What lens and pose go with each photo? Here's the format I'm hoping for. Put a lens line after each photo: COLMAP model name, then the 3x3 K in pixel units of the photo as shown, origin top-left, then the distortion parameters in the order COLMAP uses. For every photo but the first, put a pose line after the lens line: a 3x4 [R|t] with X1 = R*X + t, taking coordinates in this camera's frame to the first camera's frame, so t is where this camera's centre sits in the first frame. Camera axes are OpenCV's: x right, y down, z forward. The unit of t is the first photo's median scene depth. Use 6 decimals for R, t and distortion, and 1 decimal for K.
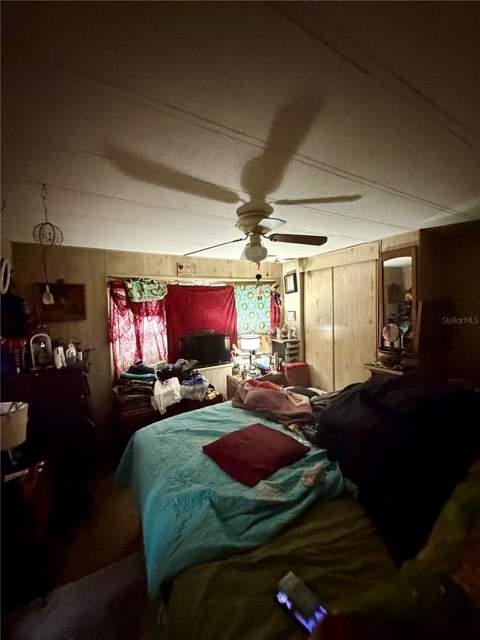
lens RADIAL K [[256.7, 0, 241.0], [0, 256.7, 317.8], [0, 0, 1]] dist [-0.002741, -0.000141]
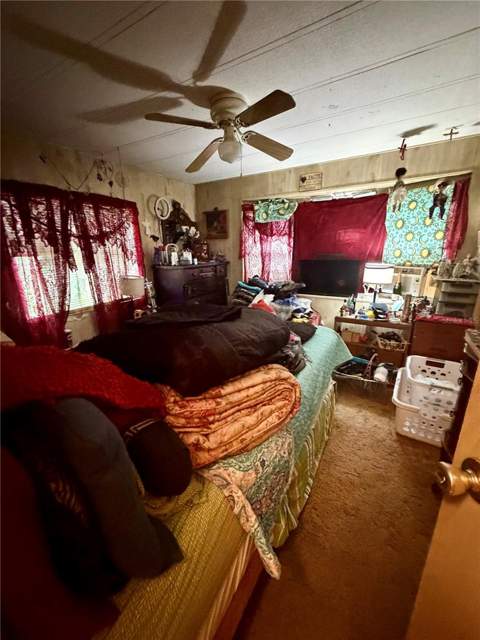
lens RADIAL K [[256.7, 0, 241.8], [0, 256.7, 320.7], [0, 0, 1]] dist [-0.002741, -0.000141]
pose [[0.477986, 0.265179, -0.837383, 0.576159], [-0.029636, 0.957666, 0.286353, 0.028311], [0.877867, -0.112056, 0.465610, 0.341962]]
